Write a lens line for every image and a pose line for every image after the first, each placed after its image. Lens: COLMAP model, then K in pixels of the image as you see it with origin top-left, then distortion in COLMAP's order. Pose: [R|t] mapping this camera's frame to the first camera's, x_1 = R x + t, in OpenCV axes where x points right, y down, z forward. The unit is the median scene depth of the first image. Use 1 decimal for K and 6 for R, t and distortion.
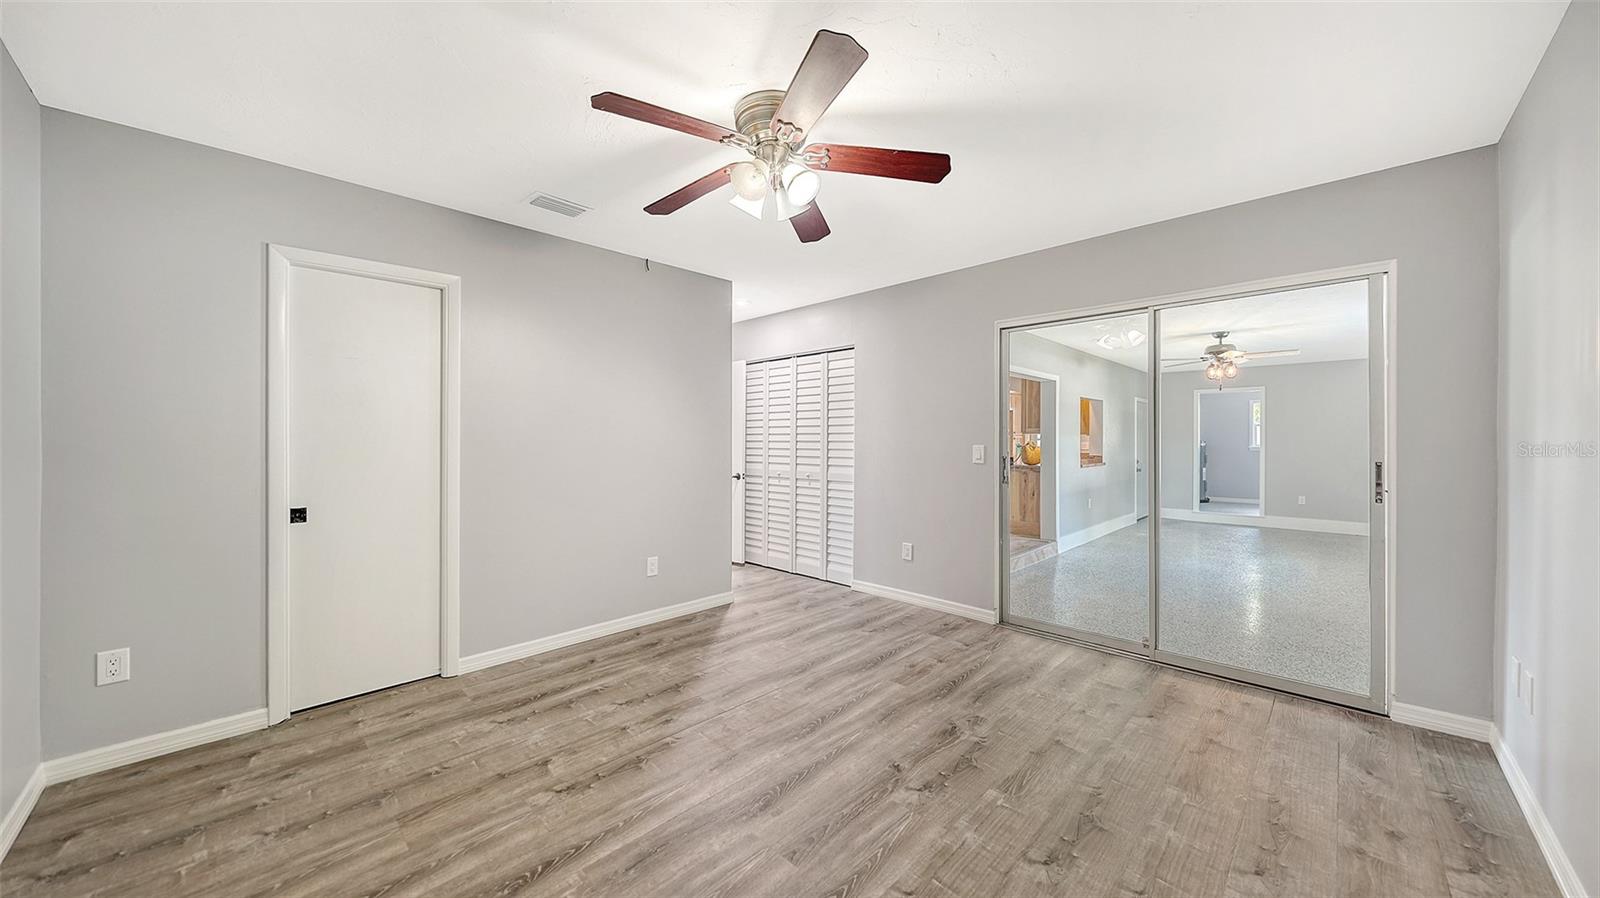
lens RADIAL K [[554.1, 0, 797.6], [0, 554.1, 440.2], [0, 0, 1]] dist [0.000057, -0.000017]
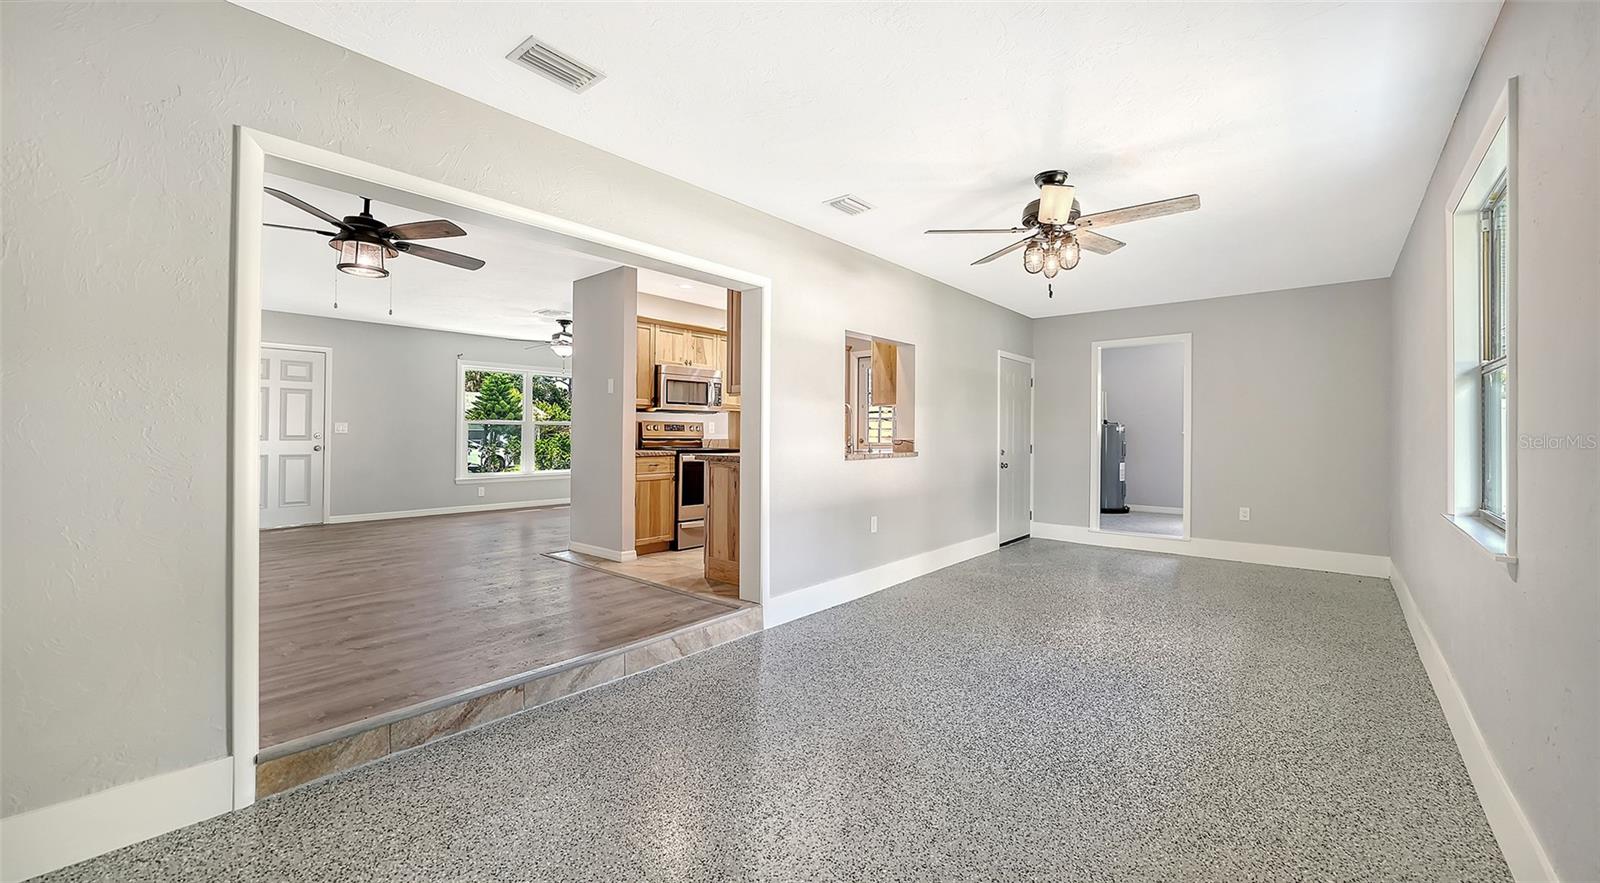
lens RADIAL K [[611.1, 0, 791.6], [0, 611.1, 415.2], [0, 0, 1]] dist [-0.001510, 0.000015]
pose [[0.998123, 0.000448, 0.061234, 0.387983], [0.001765, 0.999347, -0.036077, 0.025629], [-0.061210, 0.036117, 0.997471, 0.371422]]
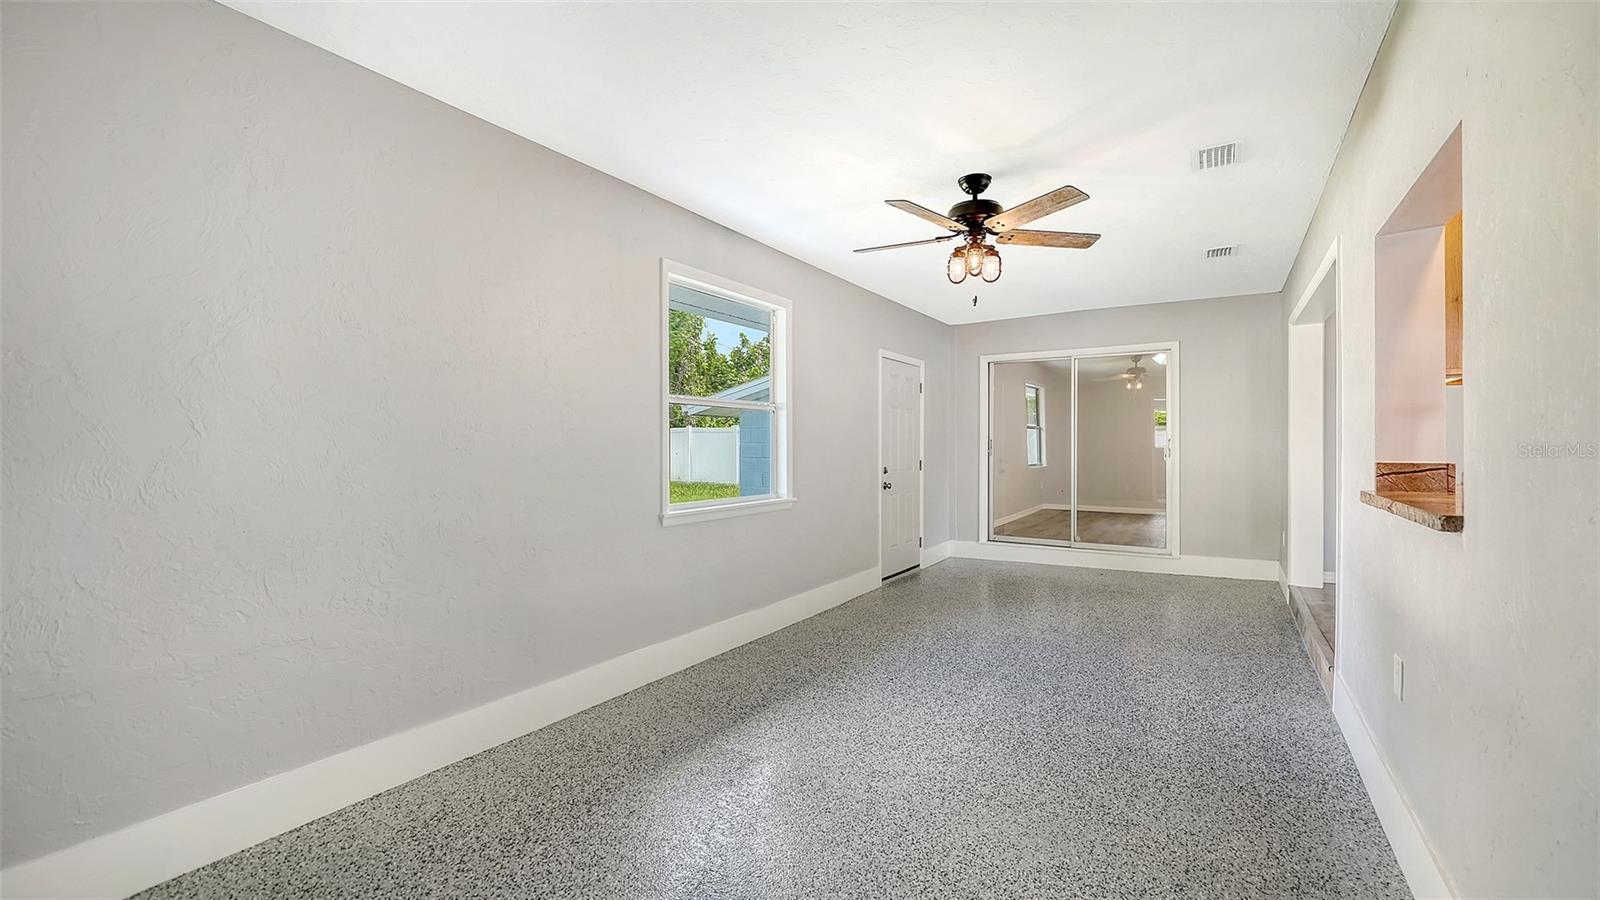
lens RADIAL K [[667.0, 0, 800.5], [0, 667.0, 448.5], [0, 0, 1]] dist [-0.000642, -0.000107]
pose [[-0.974977, -0.003426, -0.222280, 0.781082], [-0.004943, 0.999968, 0.006272, 0.021608], [0.222251, 0.007213, -0.974963, 1.149181]]
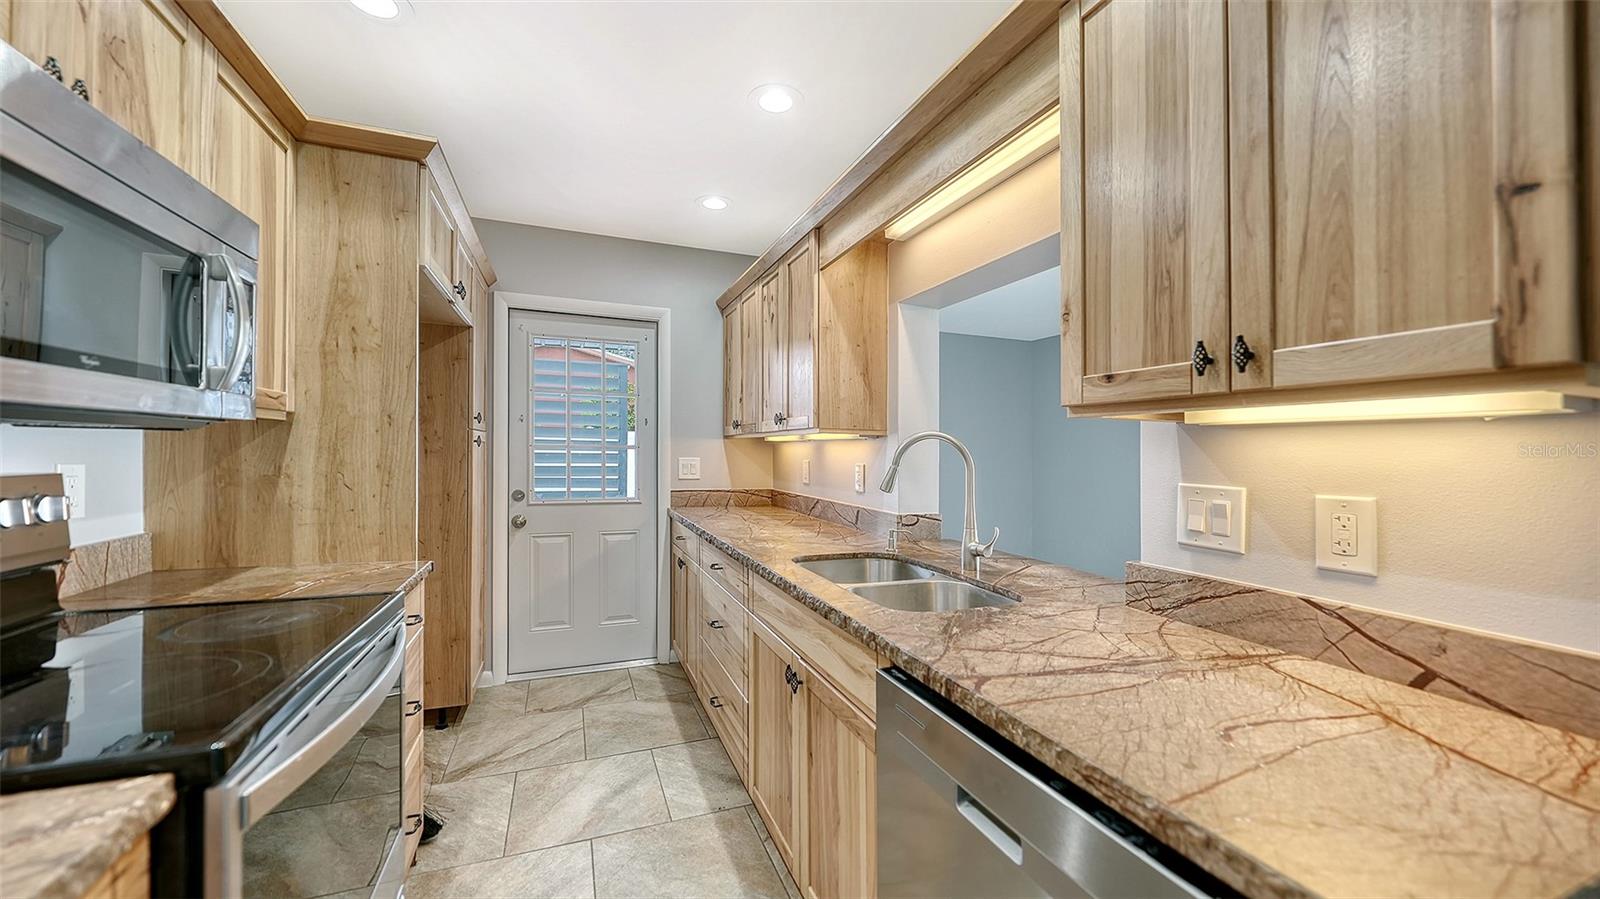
lens RADIAL K [[577.3, 0, 795.6], [0, 577.3, 453.0], [0, 0, 1]] dist [-0.004485, 0.000208]
pose [[0.397281, 0.001940, 0.917695, 0.267212], [-0.013402, 0.999903, 0.003688, -0.000932], [-0.917599, -0.013764, 0.397269, 0.958237]]
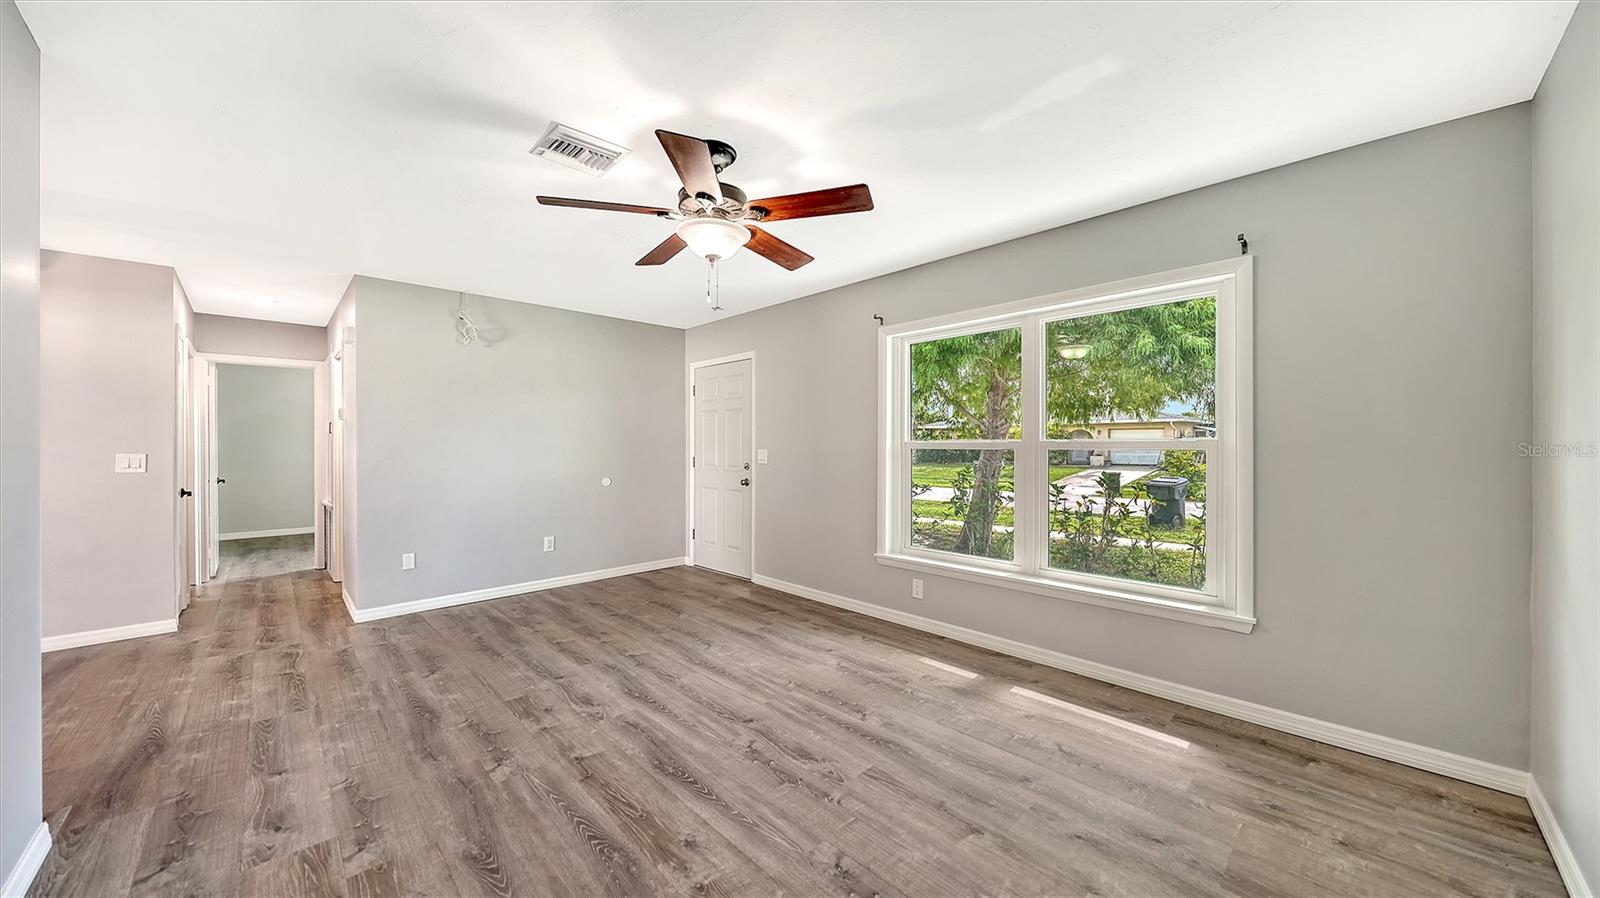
lens RADIAL K [[556.6, 0, 797.5], [0, 556.6, 442.4], [0, 0, 1]] dist [0.000132, -0.000109]
pose [[-0.020053, -0.005966, -0.999781, 0.389168], [0.002782, 0.999978, -0.006023, -0.000807], [0.999795, -0.002903, -0.020036, 1.361613]]
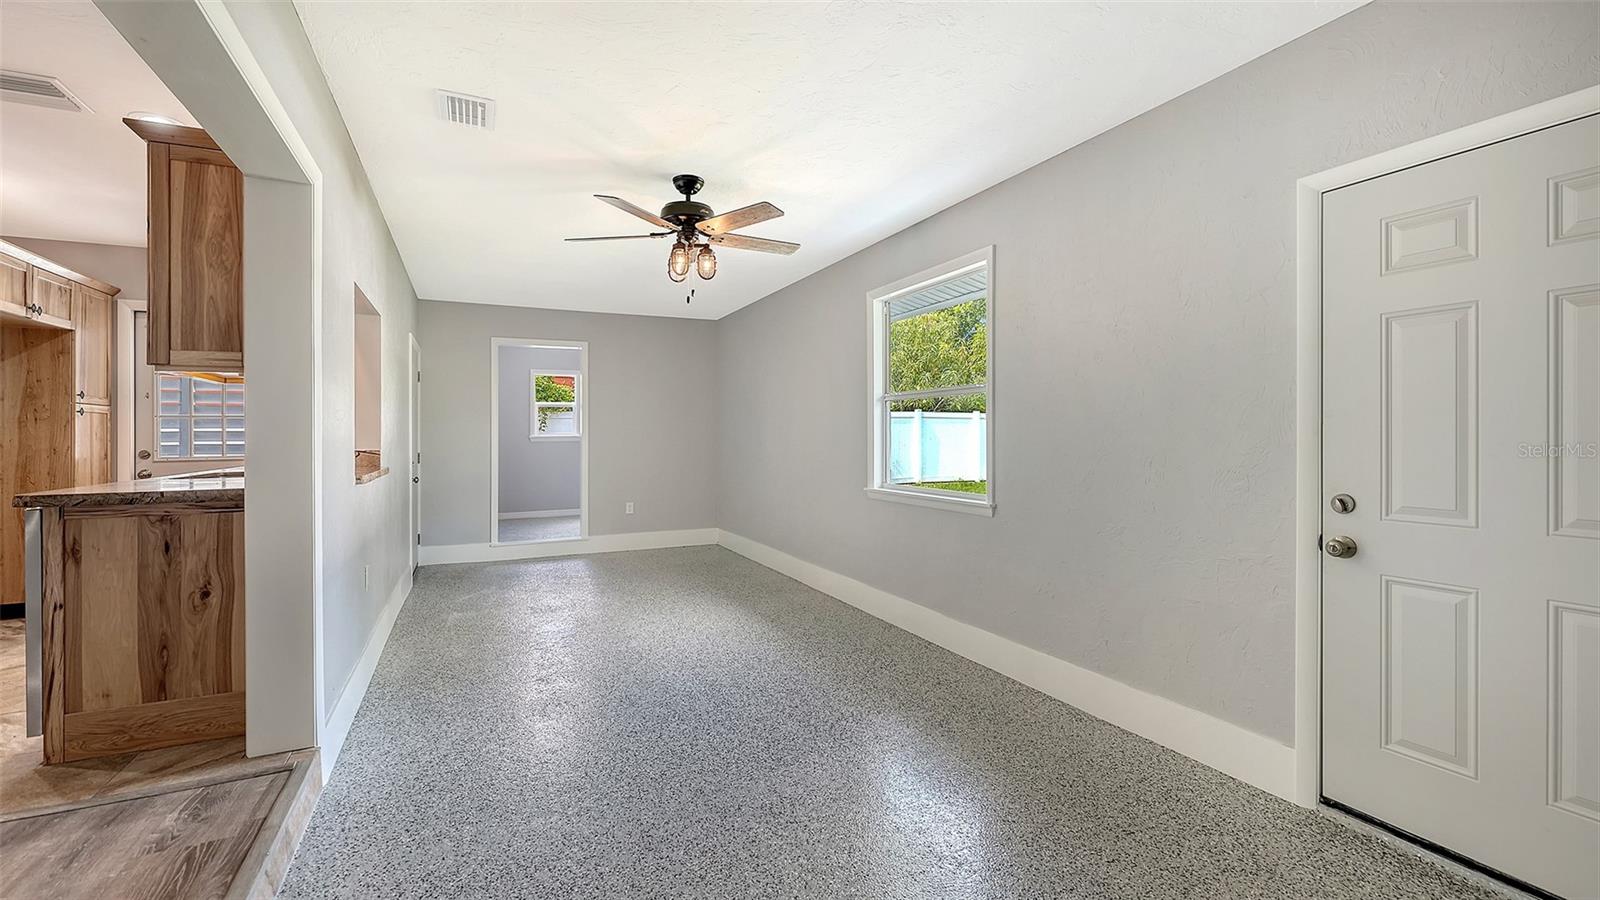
lens RADIAL K [[674.0, 0, 793.2], [0, 674.0, 425.2], [0, 0, 1]] dist [-0.001062, -0.000313]
pose [[0.341744, 0.007452, 0.939764, 0.189072], [0.012671, 0.999841, -0.012536, 0.020299], [-0.939708, 0.016192, 0.341595, 0.547778]]
